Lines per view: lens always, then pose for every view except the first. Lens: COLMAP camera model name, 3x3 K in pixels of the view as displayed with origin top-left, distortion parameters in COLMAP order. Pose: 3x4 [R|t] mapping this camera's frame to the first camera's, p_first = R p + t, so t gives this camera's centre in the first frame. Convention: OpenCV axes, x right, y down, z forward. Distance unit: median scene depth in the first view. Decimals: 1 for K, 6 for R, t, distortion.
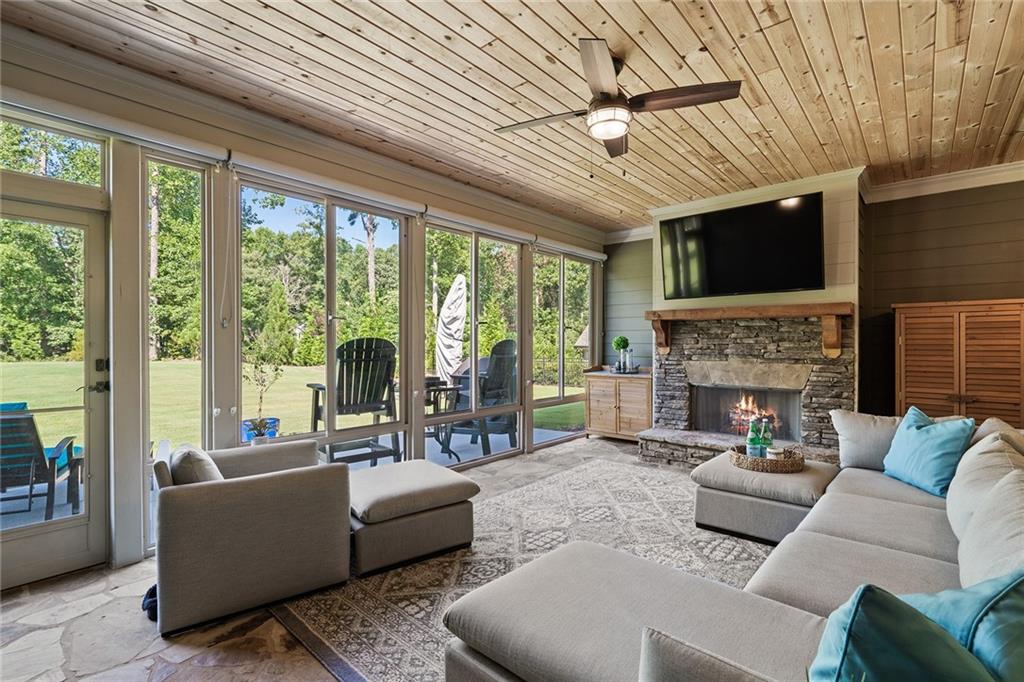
lens RADIAL K [[463.1, 0, 508.0], [0, 463.1, 337.2], [0, 0, 1]] dist [-0.003251, -0.000383]
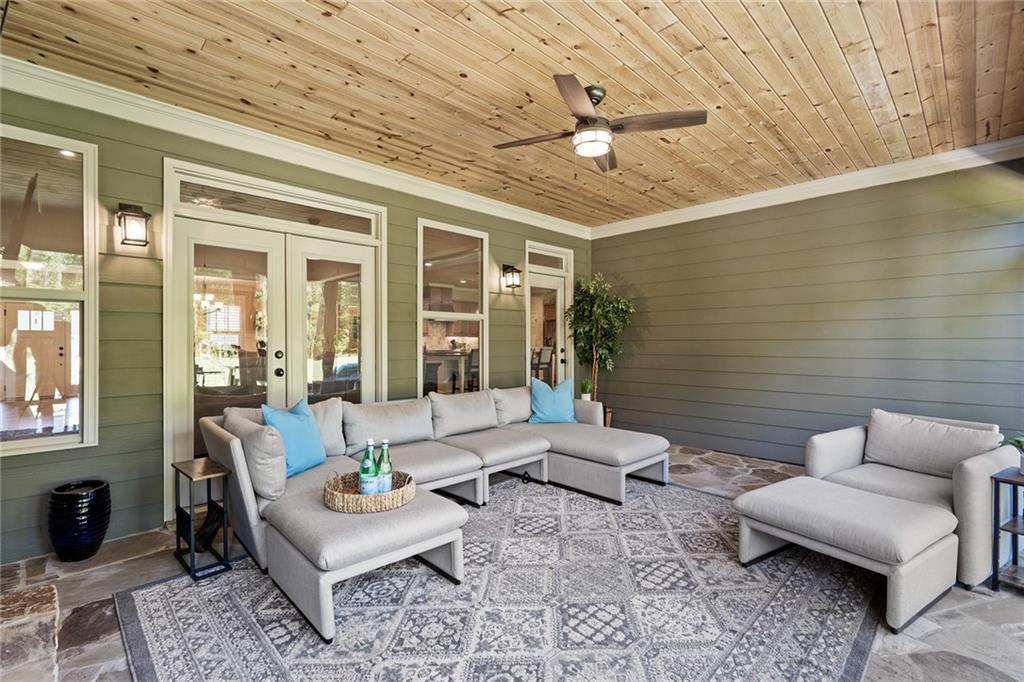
lens RADIAL K [[463.1, 0, 508.0], [0, 463.1, 337.2], [0, 0, 1]] dist [-0.003251, -0.000383]
pose [[-0.997875, 0.008419, 0.064605, 0.272711], [0.007380, 0.999840, -0.016315, 0.022878], [-0.064732, -0.015804, -0.997778, 1.708925]]
